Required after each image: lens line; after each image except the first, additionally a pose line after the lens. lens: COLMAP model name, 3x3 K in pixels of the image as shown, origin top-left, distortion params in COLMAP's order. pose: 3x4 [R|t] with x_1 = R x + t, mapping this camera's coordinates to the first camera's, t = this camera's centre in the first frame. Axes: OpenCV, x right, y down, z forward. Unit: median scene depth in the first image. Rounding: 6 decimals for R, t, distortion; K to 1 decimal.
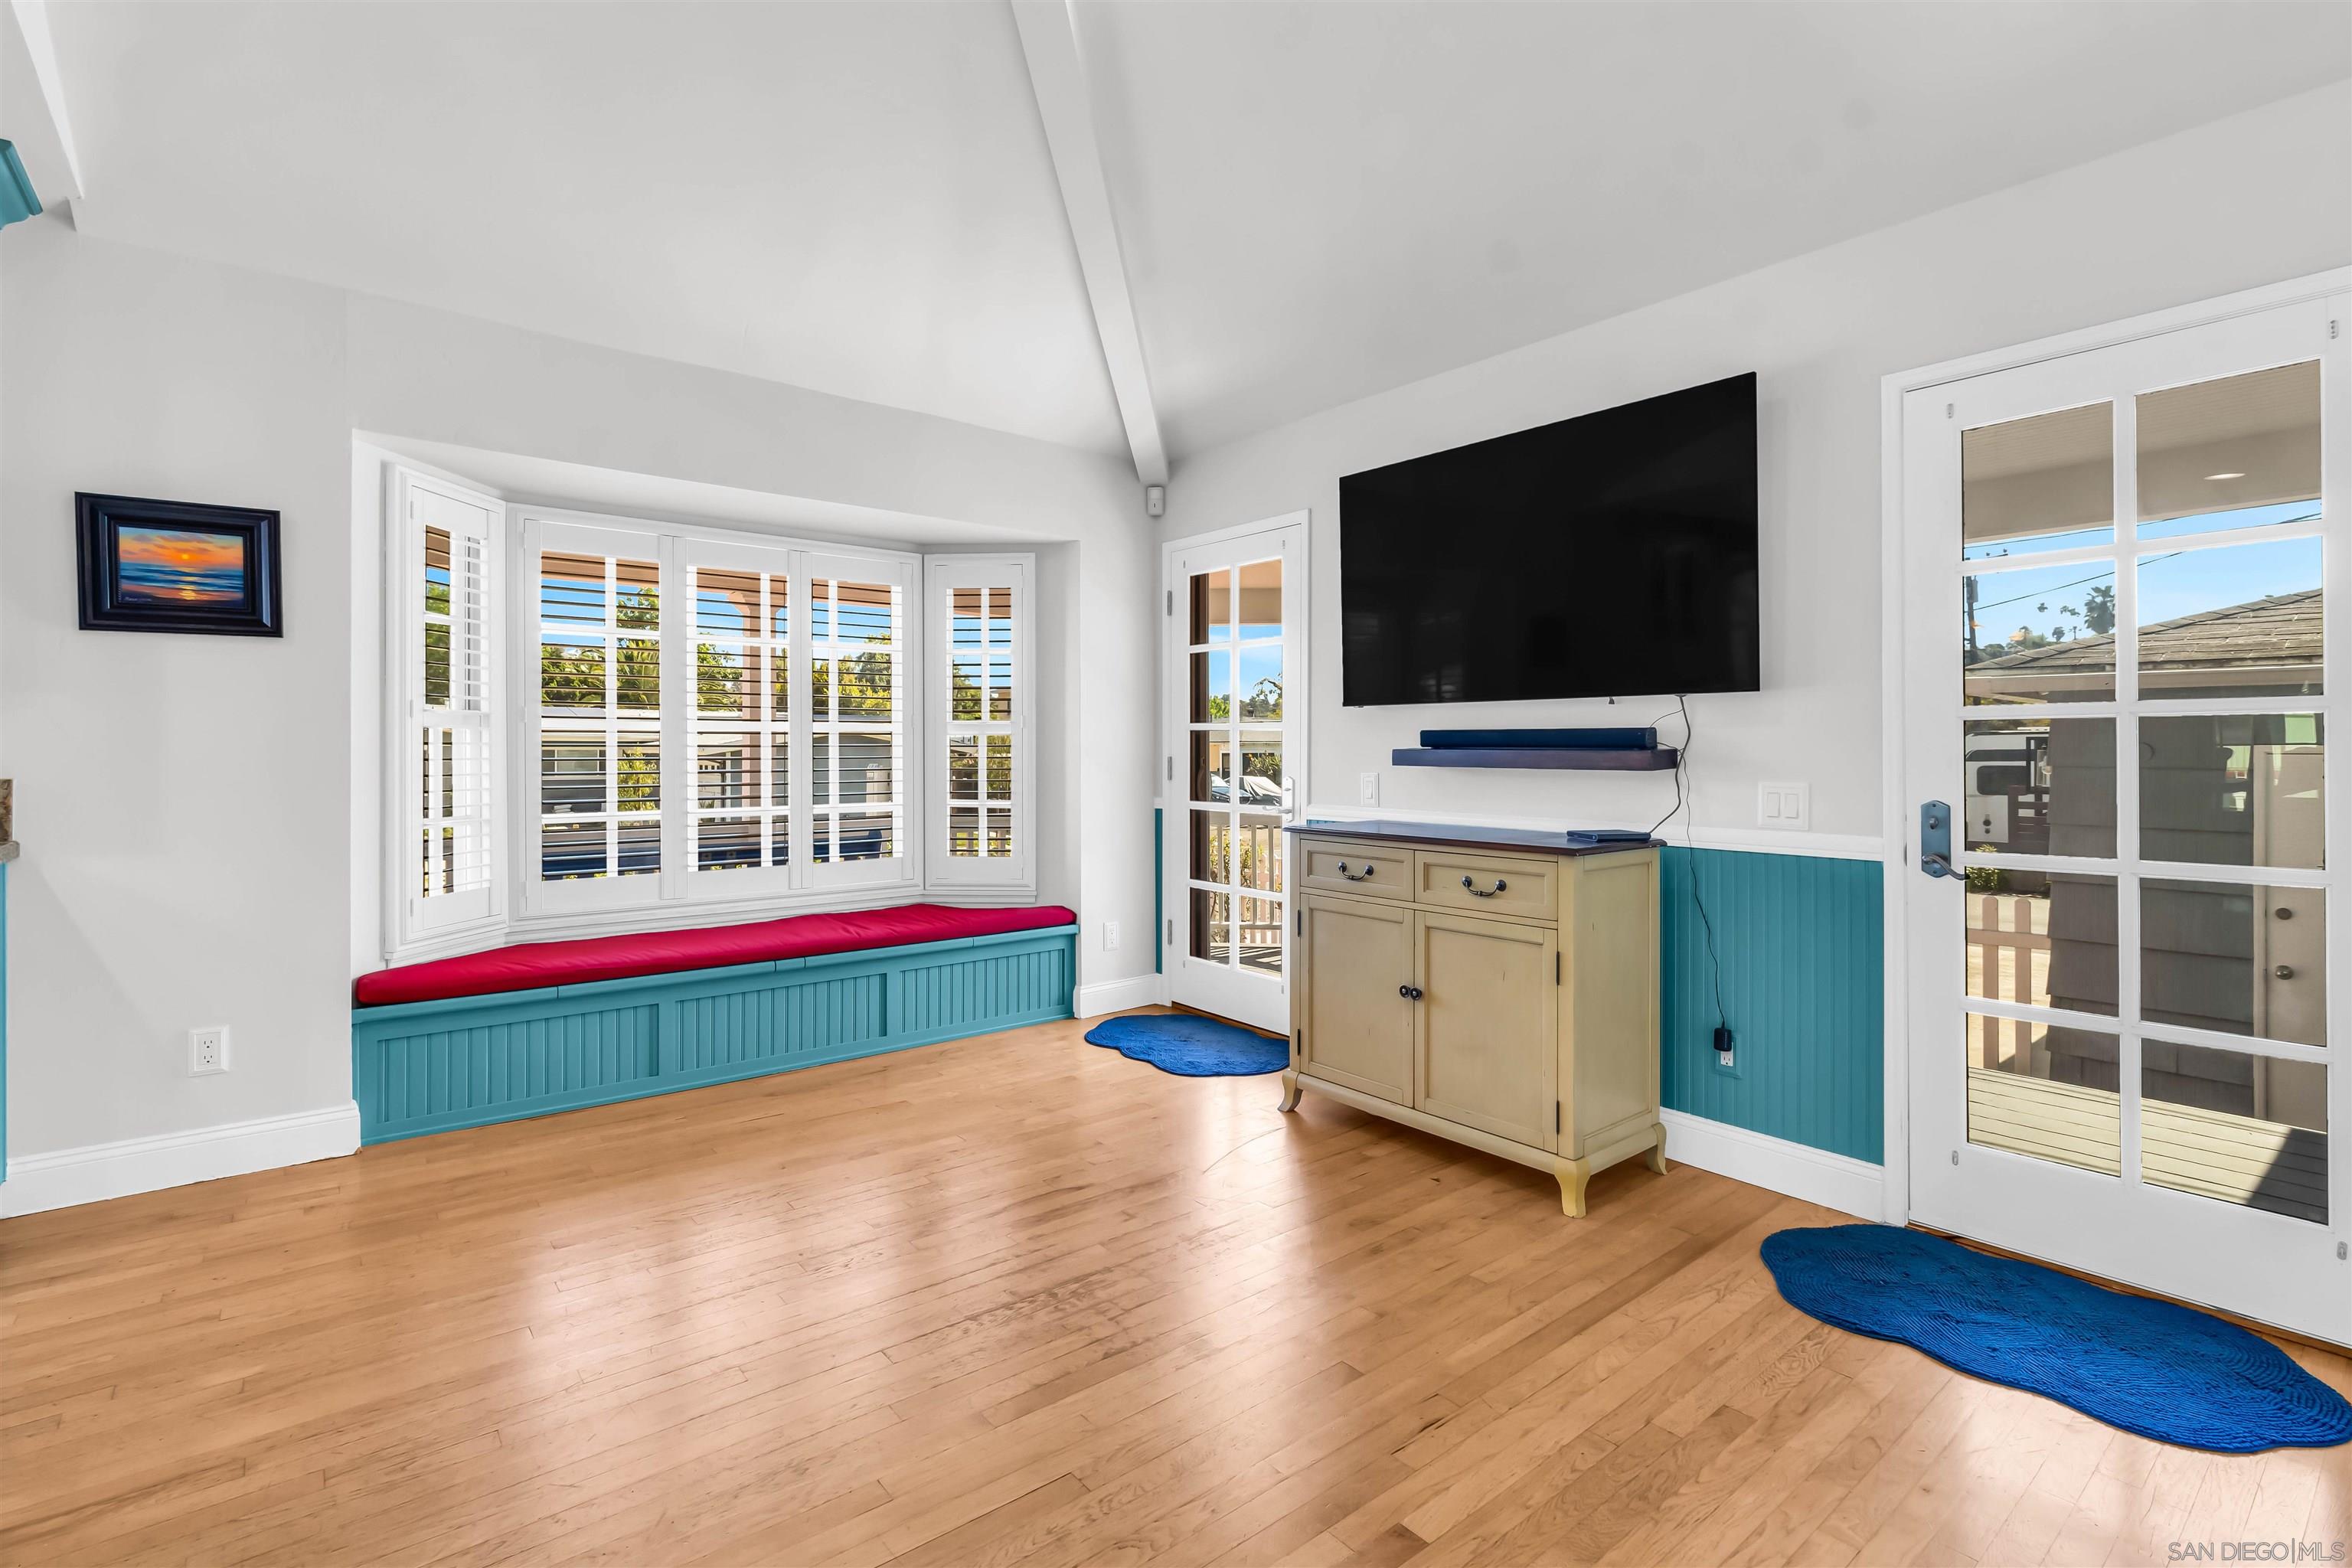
lens RADIAL K [[1099.2, 0, 1178.7], [0, 1099.2, 754.2], [0, 0, 1]] dist [0.002290, 0.000902]
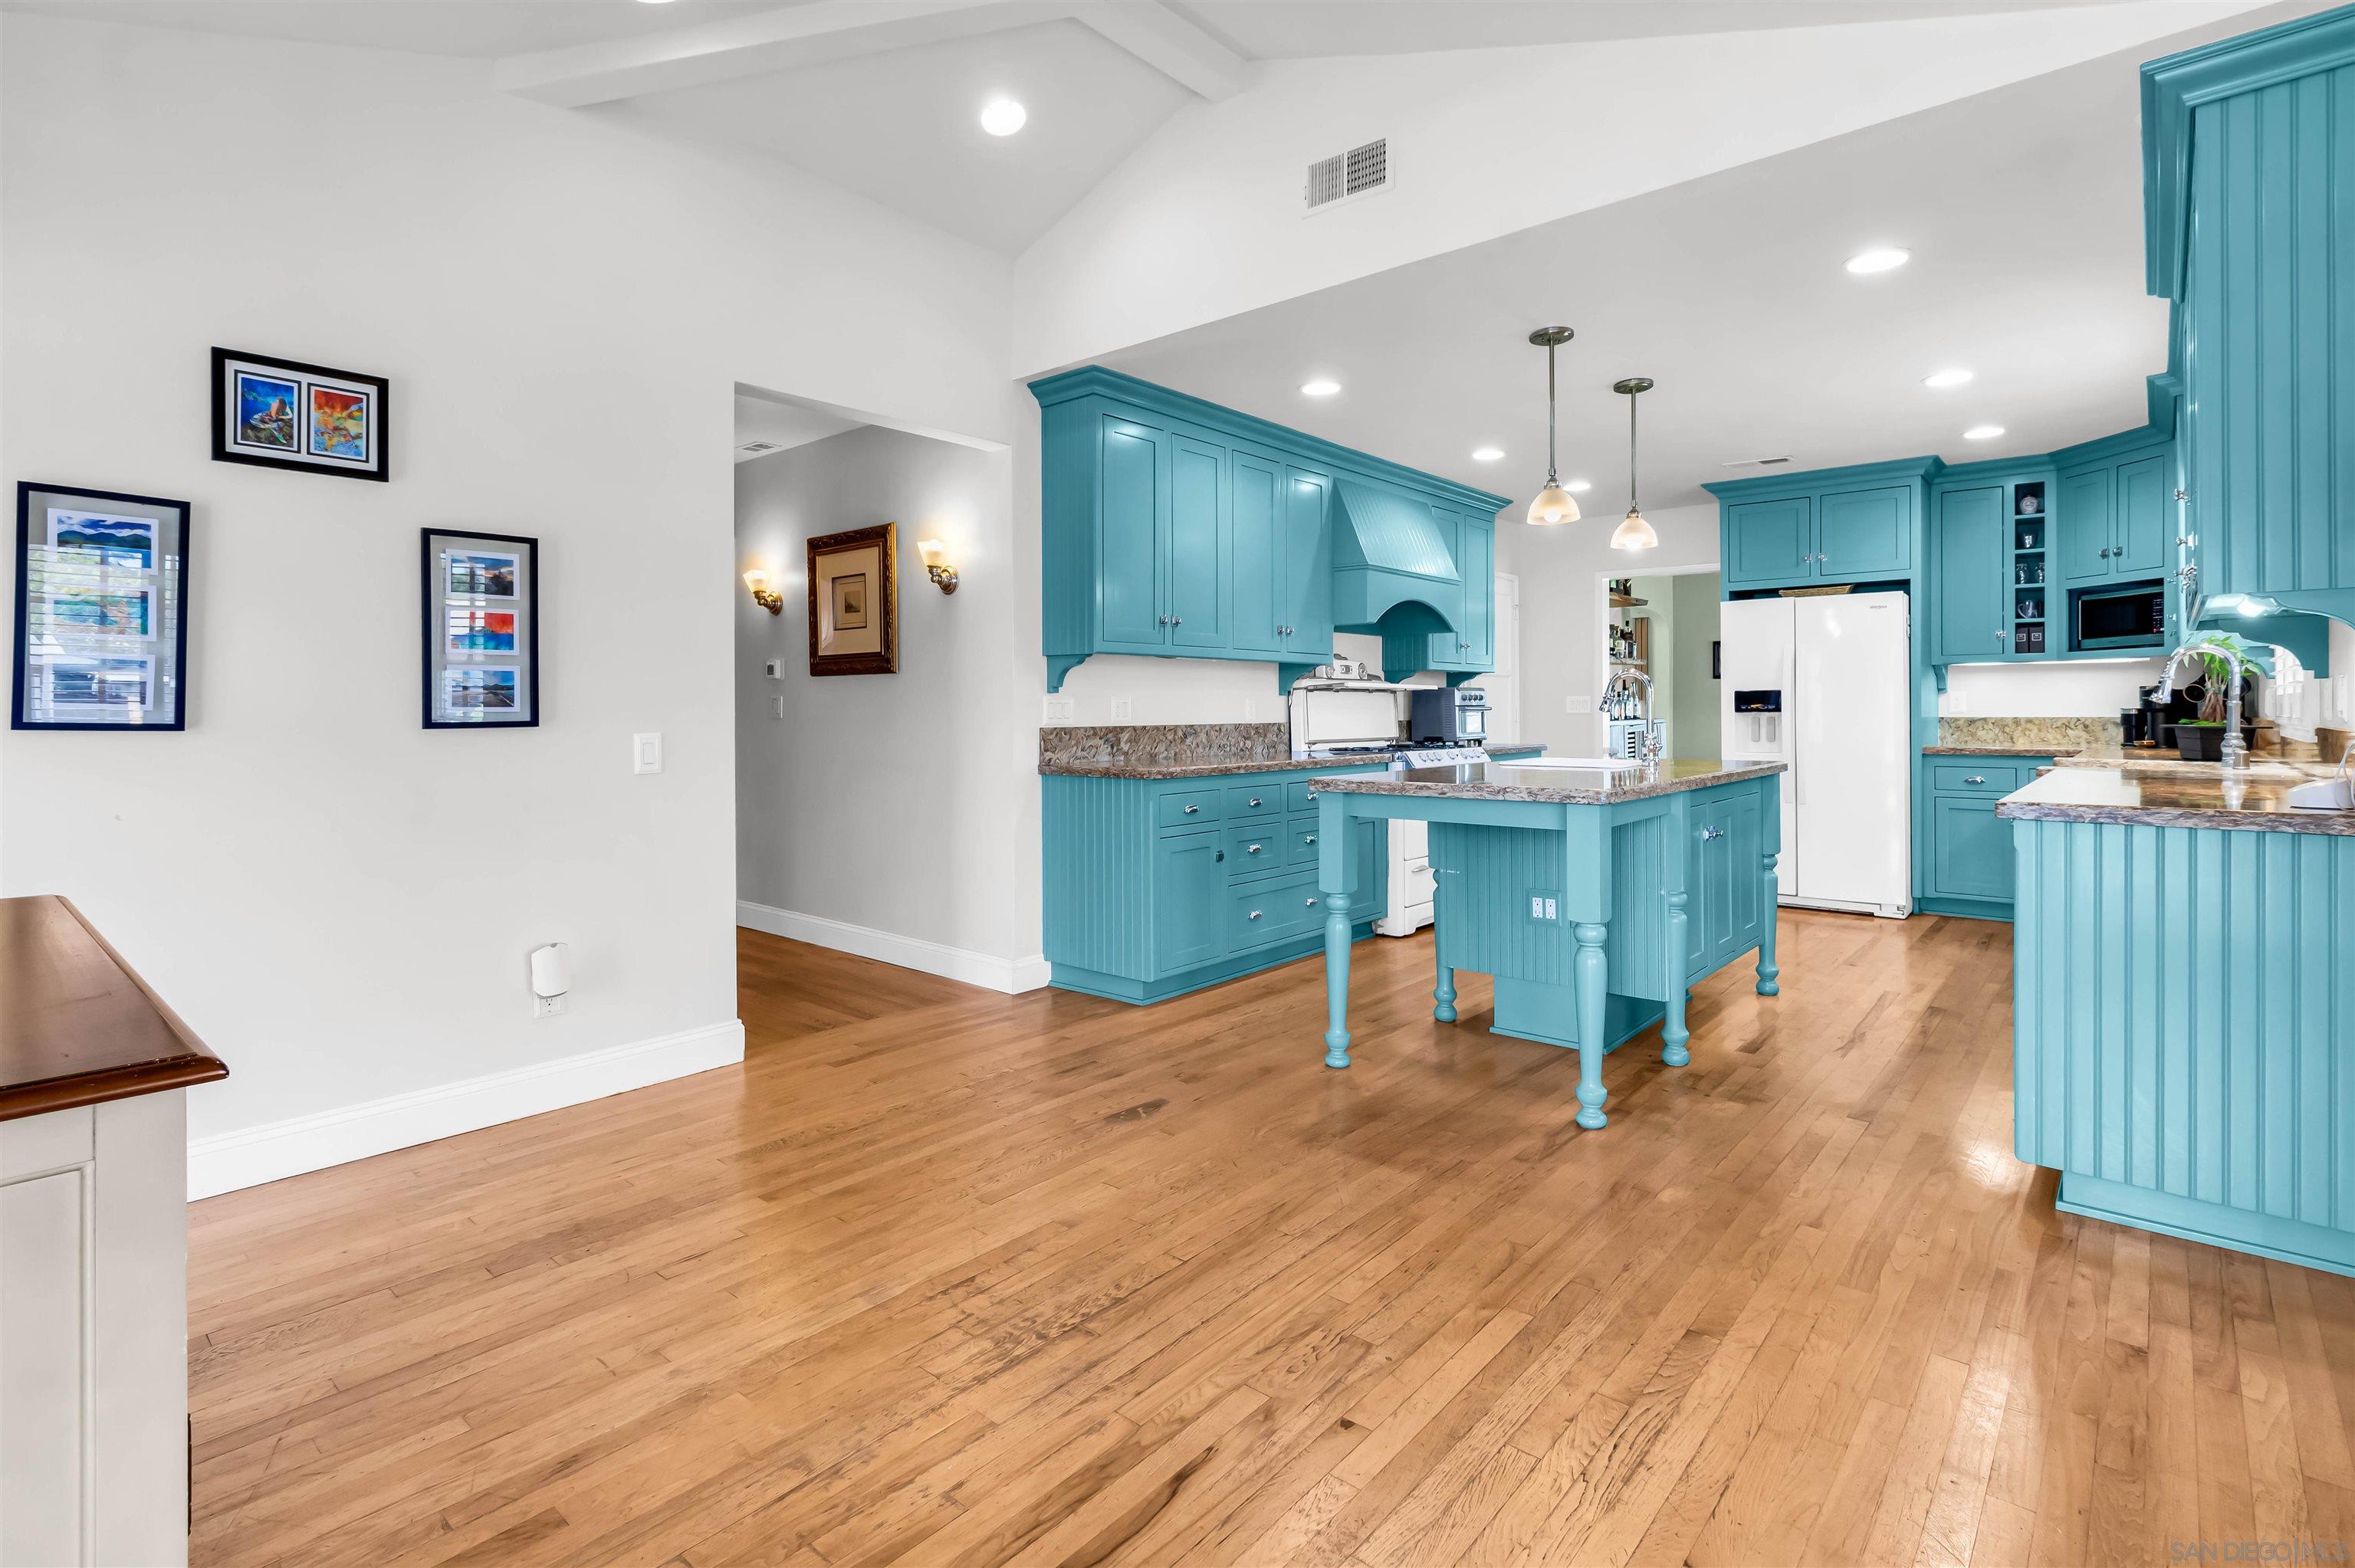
lens RADIAL K [[1121.4, 0, 1177.9], [0, 1121.4, 706.0], [0, 0, 1]] dist [0.000000, -0.000104]
pose [[-0.986318, 0.001435, -0.164845, -0.063526], [0.000896, 0.999994, 0.003342, -0.002328], [0.164849, 0.003148, -0.986314, 1.580685]]
